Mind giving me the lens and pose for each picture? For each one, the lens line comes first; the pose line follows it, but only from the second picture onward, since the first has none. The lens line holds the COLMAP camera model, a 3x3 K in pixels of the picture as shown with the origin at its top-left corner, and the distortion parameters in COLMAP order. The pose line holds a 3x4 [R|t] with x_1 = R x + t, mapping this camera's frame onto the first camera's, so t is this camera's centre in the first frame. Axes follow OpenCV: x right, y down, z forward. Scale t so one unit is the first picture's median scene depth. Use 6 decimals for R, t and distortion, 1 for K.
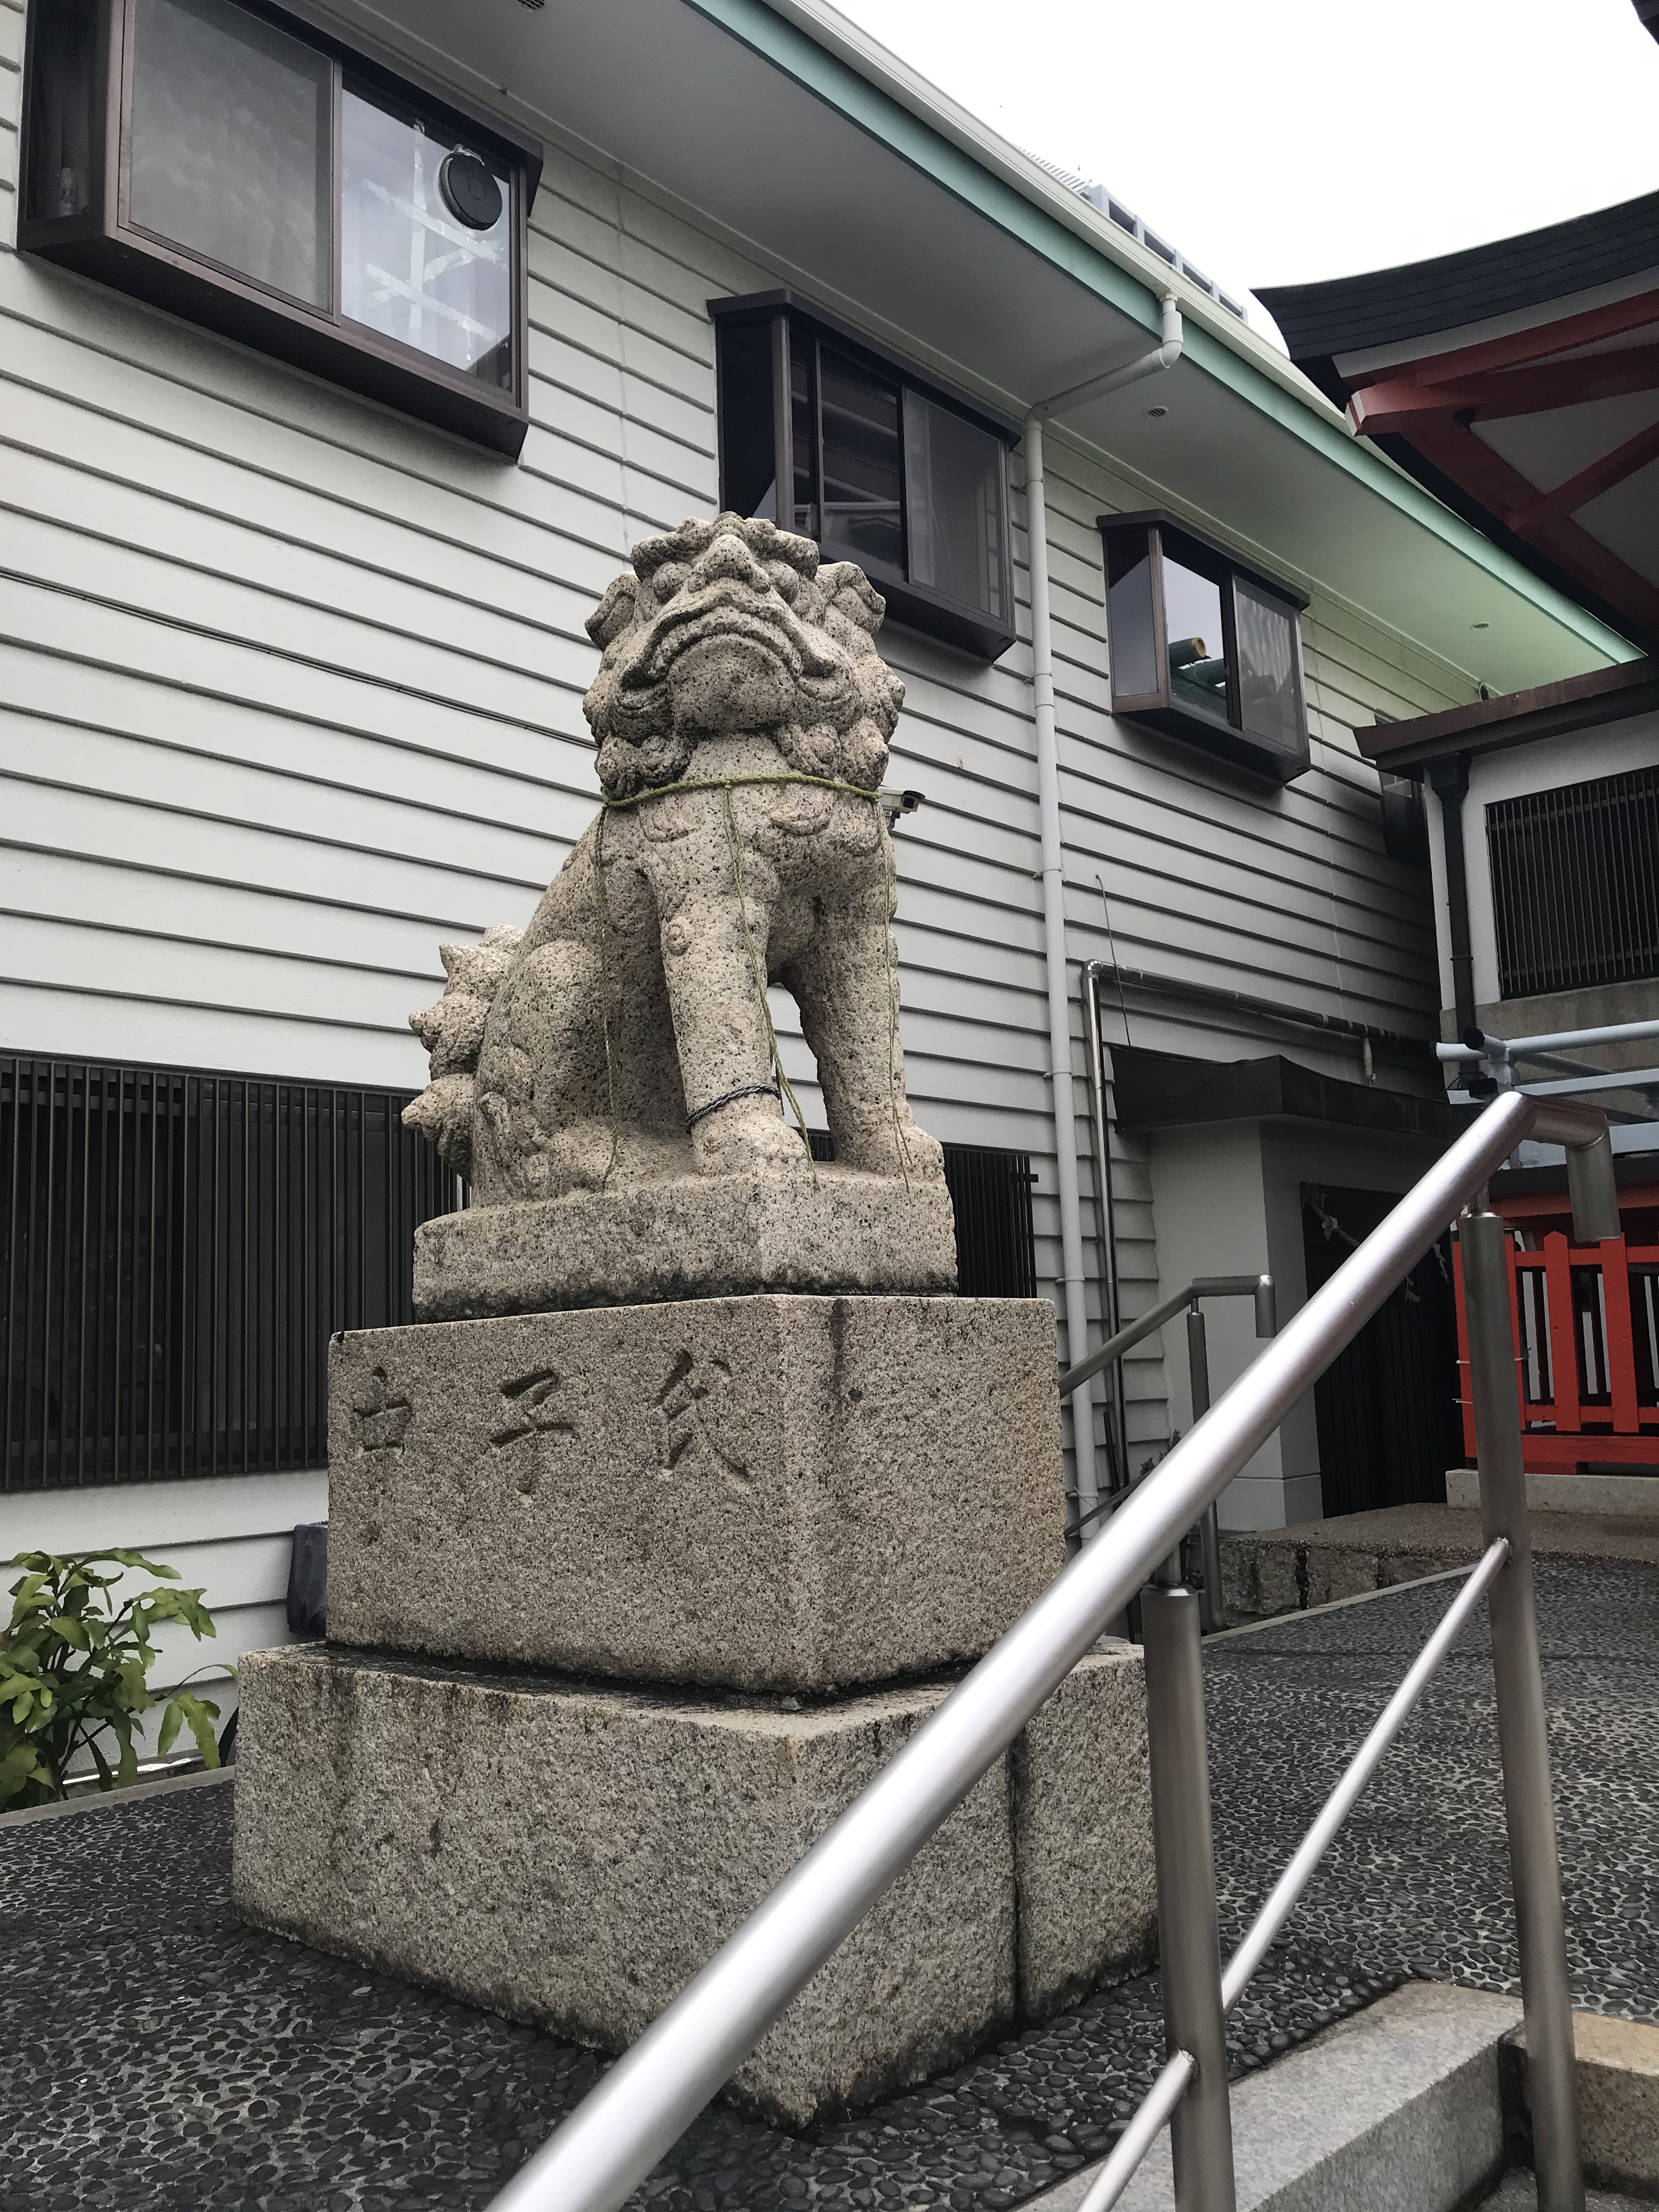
lens RADIAL K [[1803.5, 0, 771.5], [0, 1803.5, 1111.7], [0, 0, 1]] dist [0.069720, -0.130523]
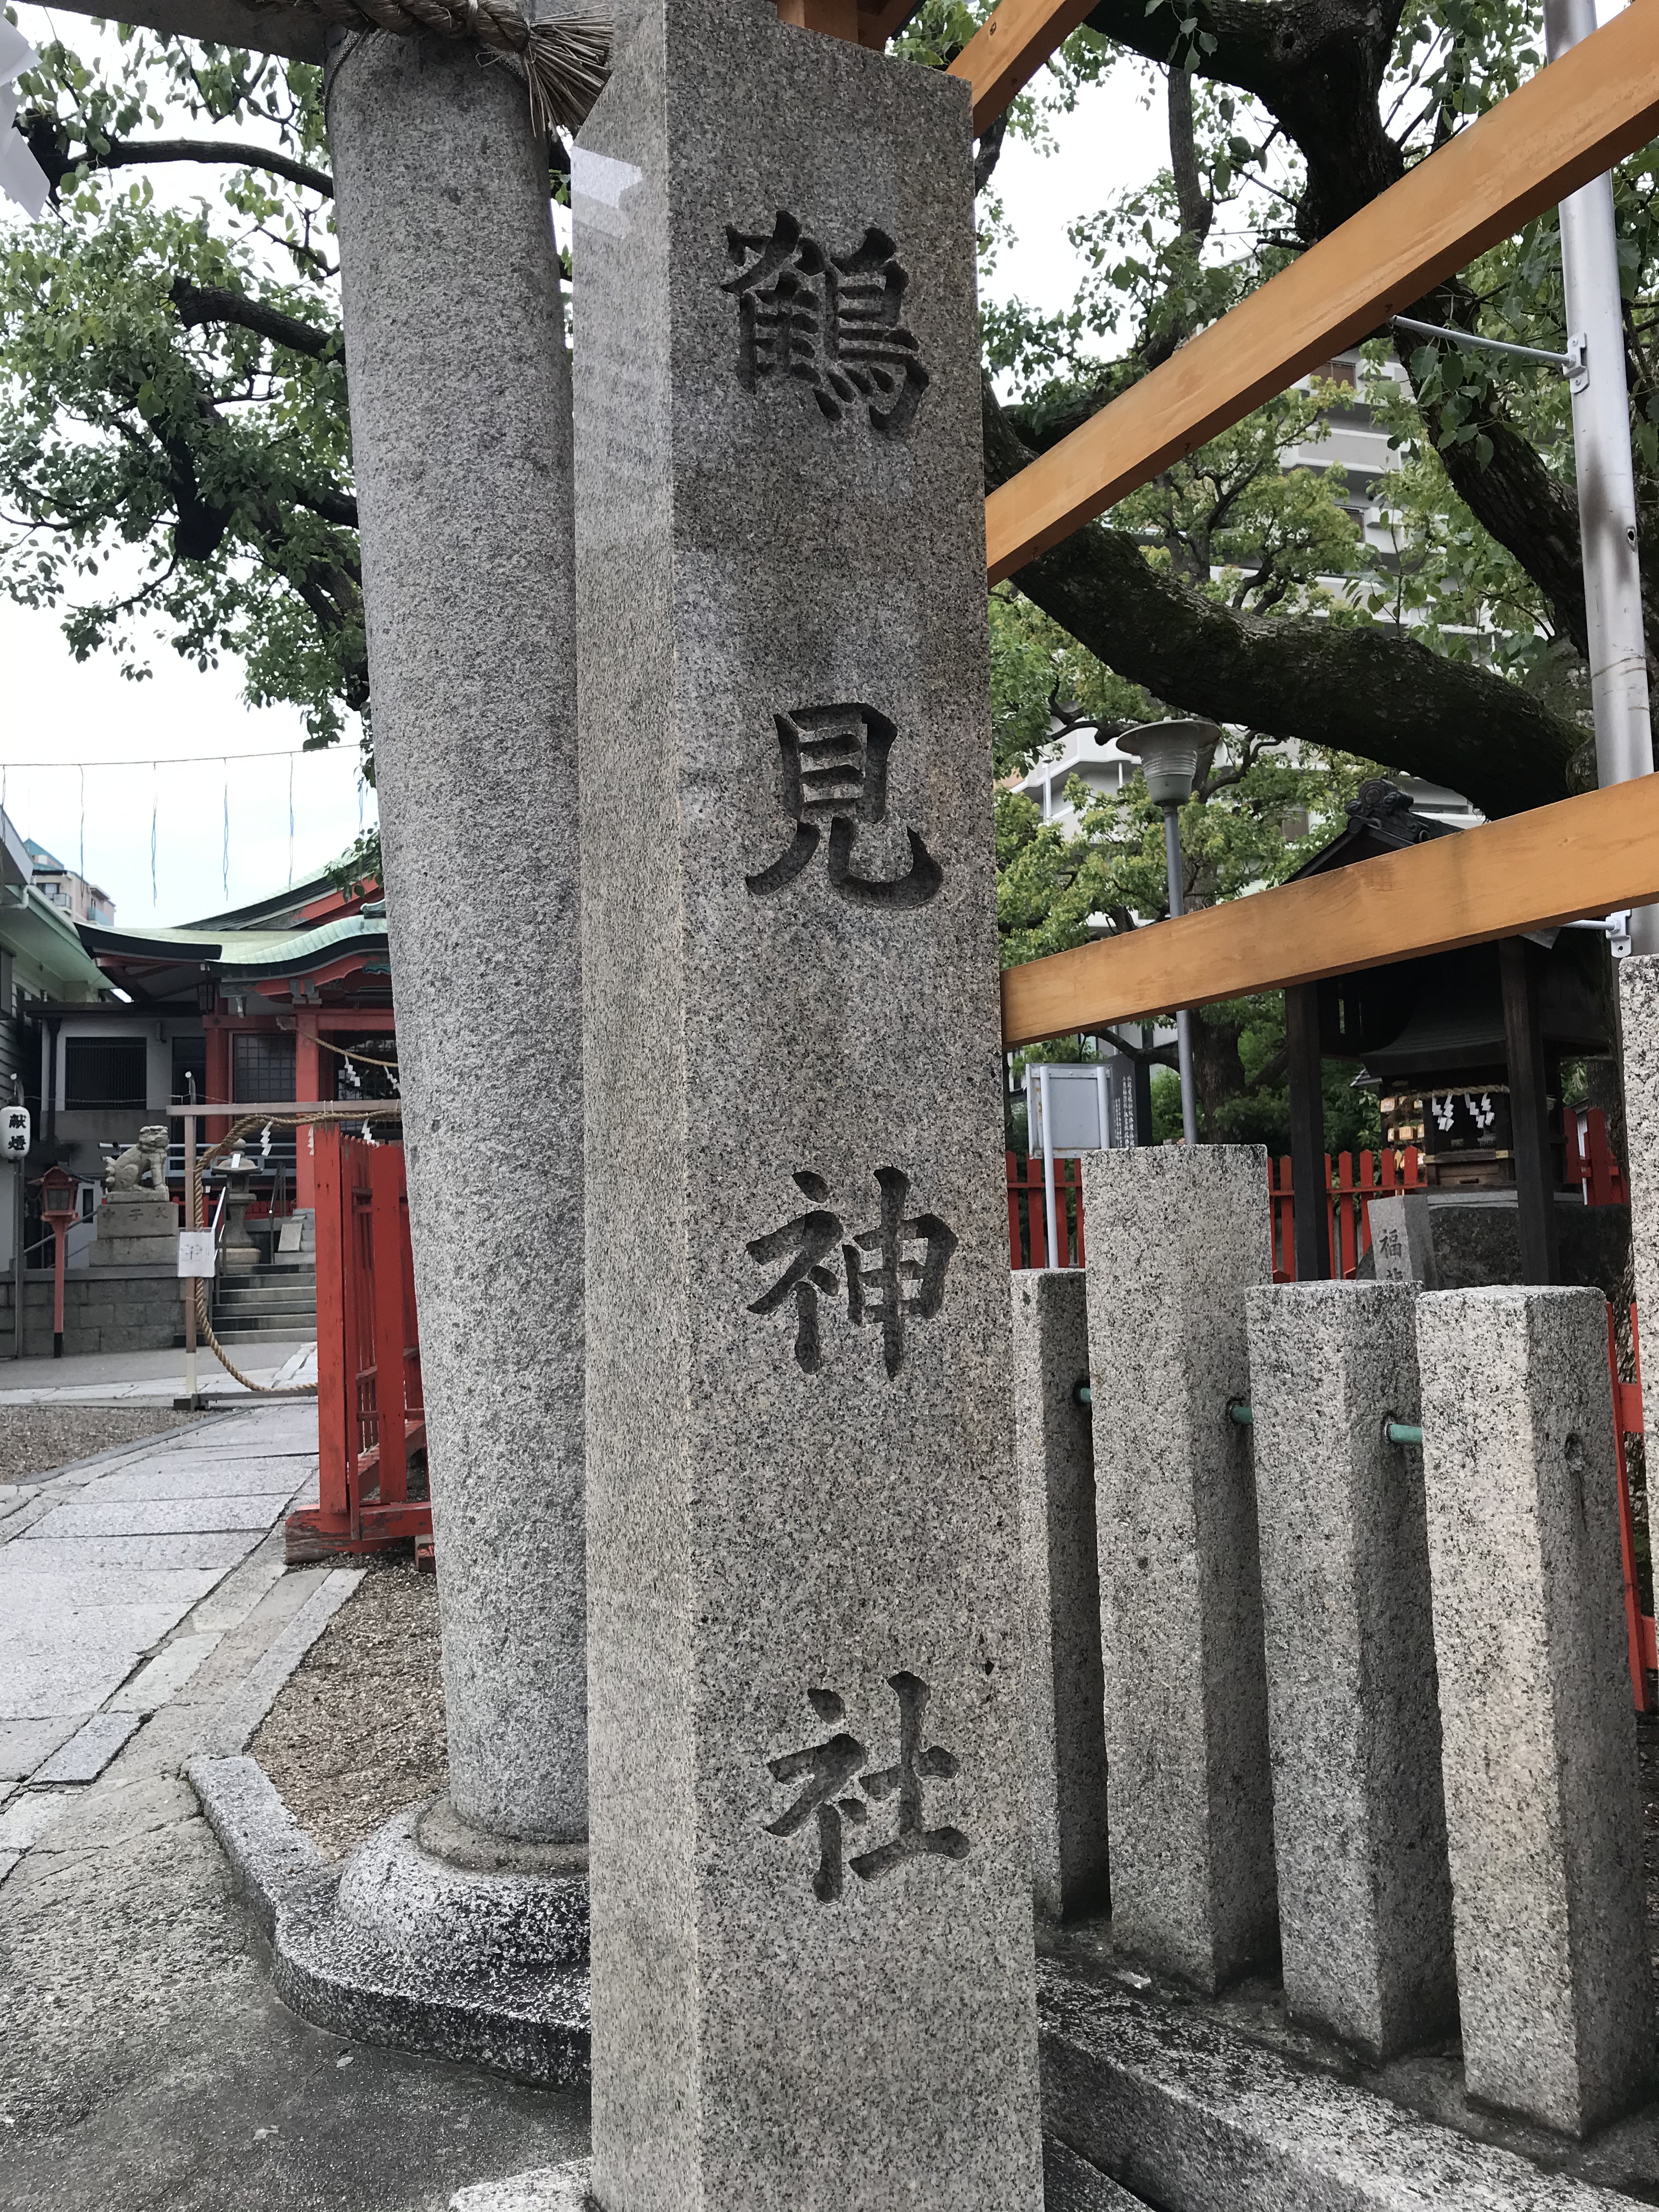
lens RADIAL K [[1825.0, 0, 838.9], [0, 1825.0, 1075.1], [0, 0, 1]] dist [0.027162, 0.001532]
pose [[0.558361, 0.099700, 0.823585, -1.538725], [-0.102164, 0.993459, -0.051000, -0.114813], [-0.823283, -0.055665, 0.564895, -1.903885]]
